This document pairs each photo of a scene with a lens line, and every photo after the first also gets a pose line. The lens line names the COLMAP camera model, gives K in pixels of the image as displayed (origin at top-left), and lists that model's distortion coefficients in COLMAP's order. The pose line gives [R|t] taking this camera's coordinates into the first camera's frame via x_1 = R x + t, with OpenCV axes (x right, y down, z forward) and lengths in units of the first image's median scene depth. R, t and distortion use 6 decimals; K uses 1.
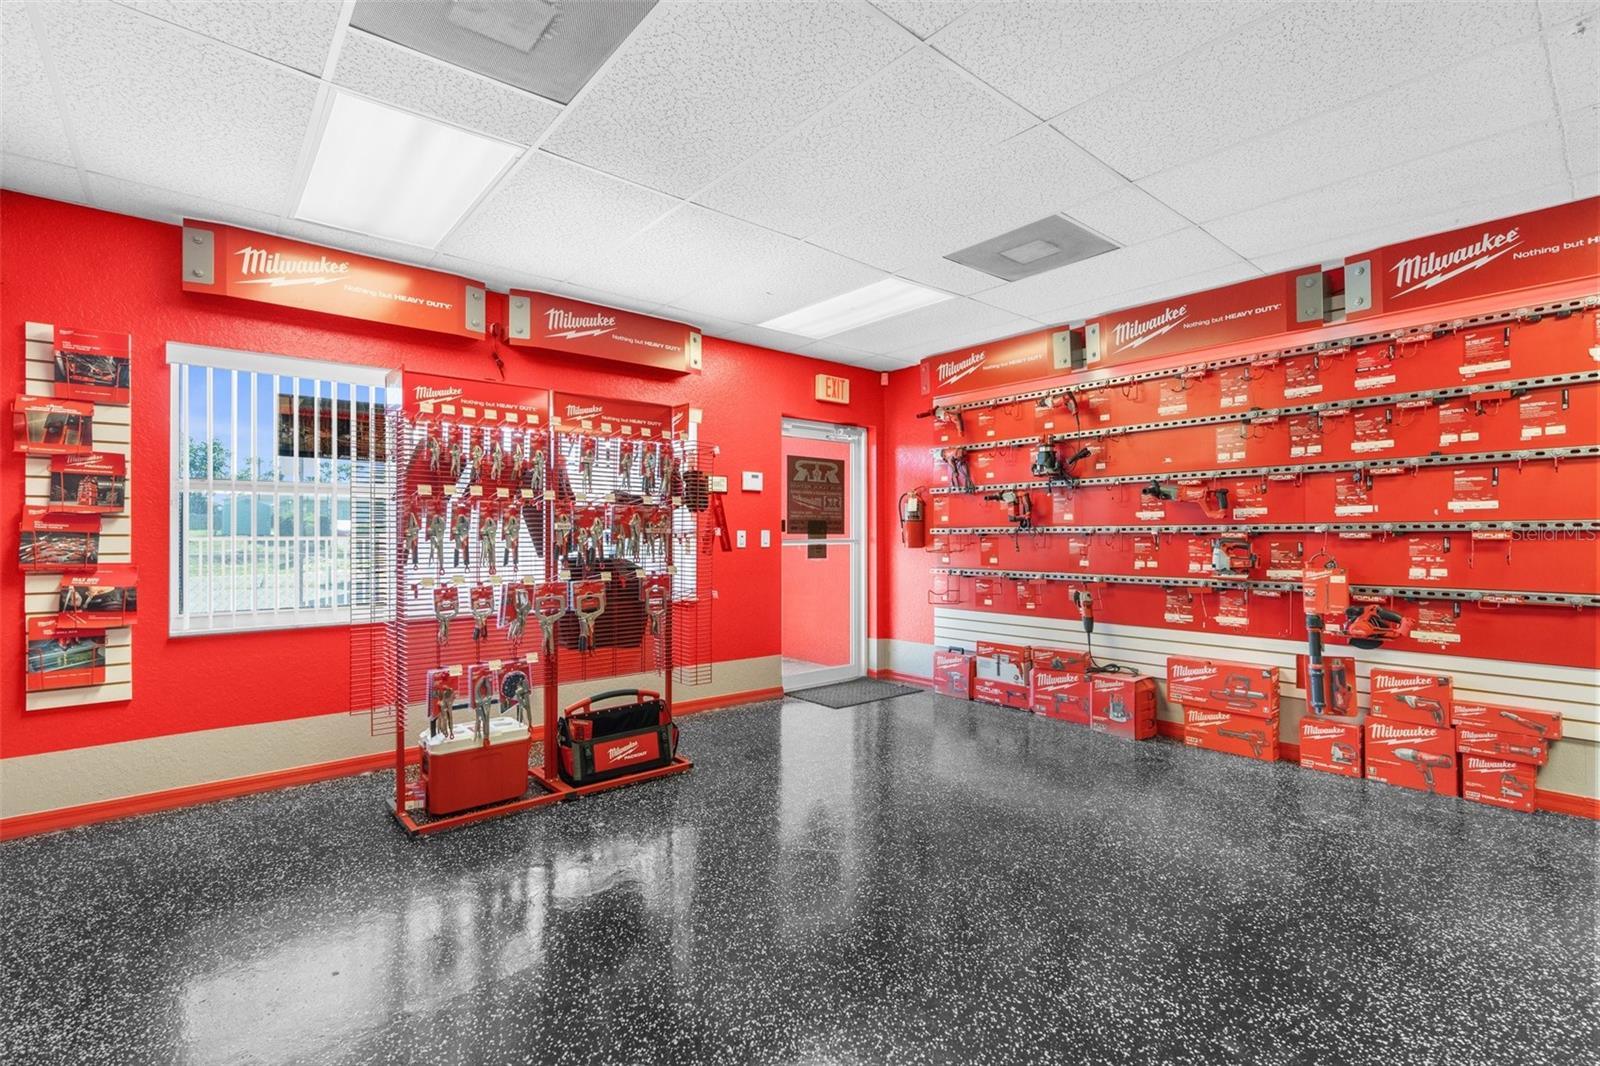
lens RADIAL K [[734.4, 0, 802.0], [0, 734.4, 531.4], [0, 0, 1]] dist [0.004414, 0.000522]
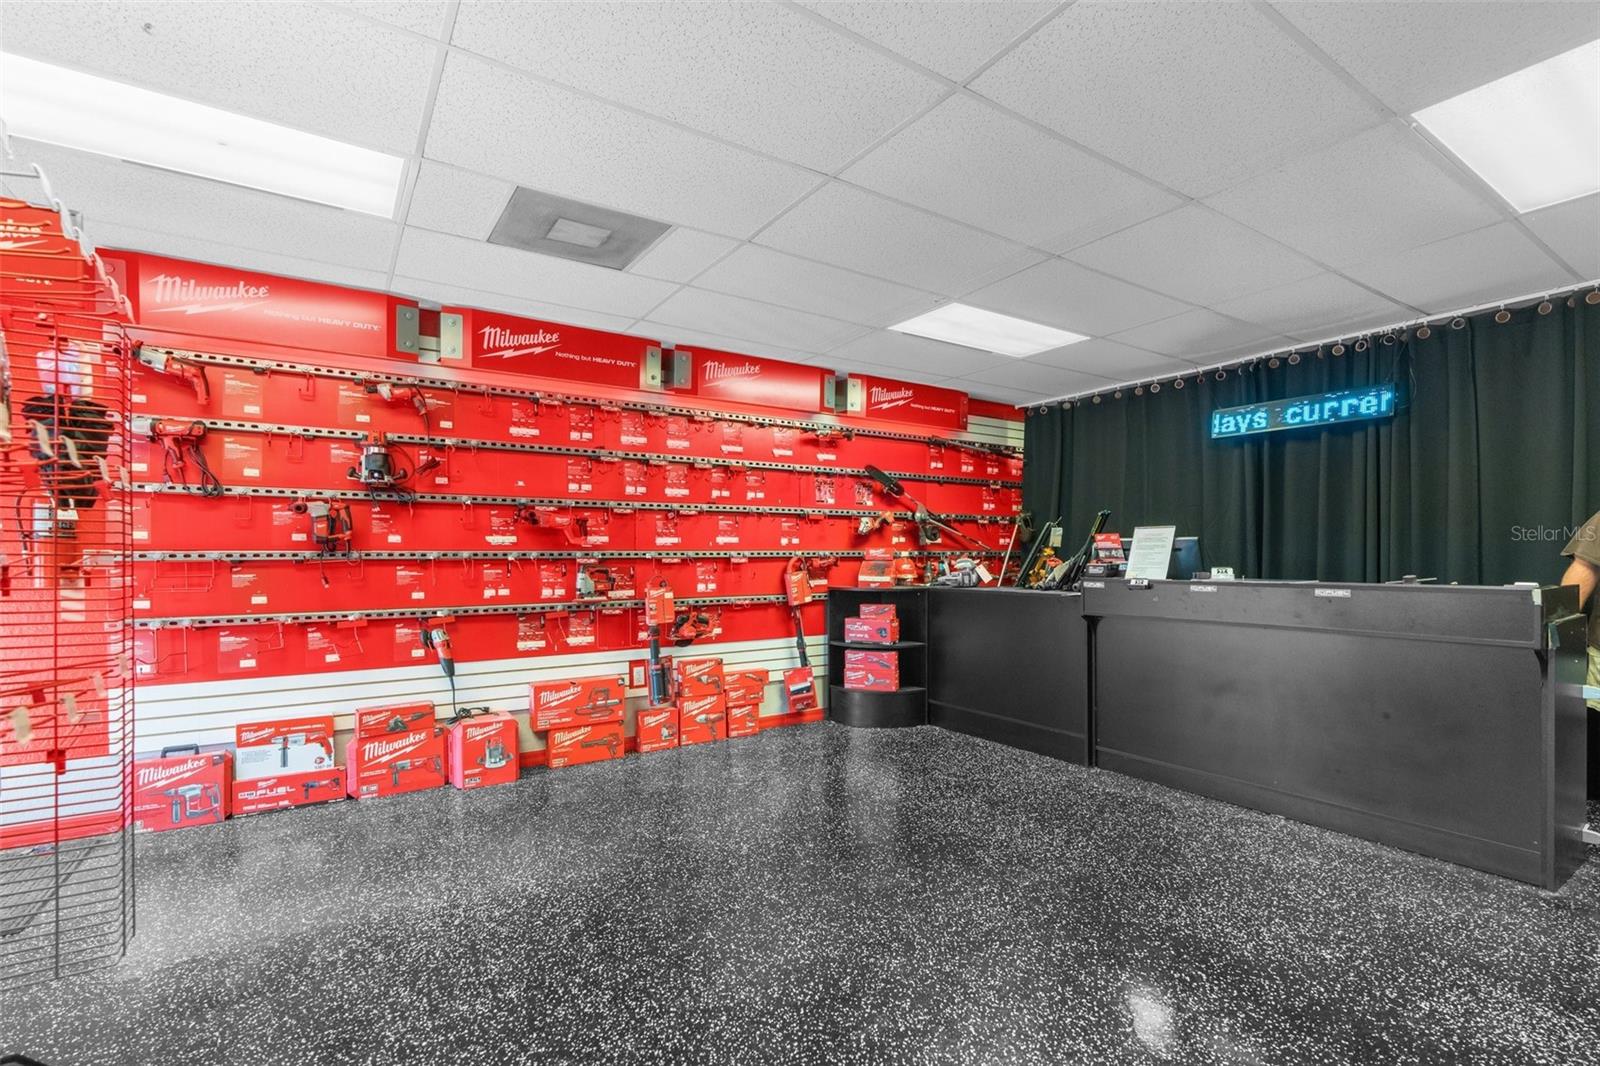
lens RADIAL K [[734.4, 0, 805.0], [0, 734.4, 561.3], [0, 0, 1]] dist [0.004414, 0.000522]
pose [[0.128578, -0.004259, 0.991690, -0.435984], [-0.000659, 0.999990, 0.004380, 0.000996], [-0.991699, -0.001217, 0.128574, 0.530055]]
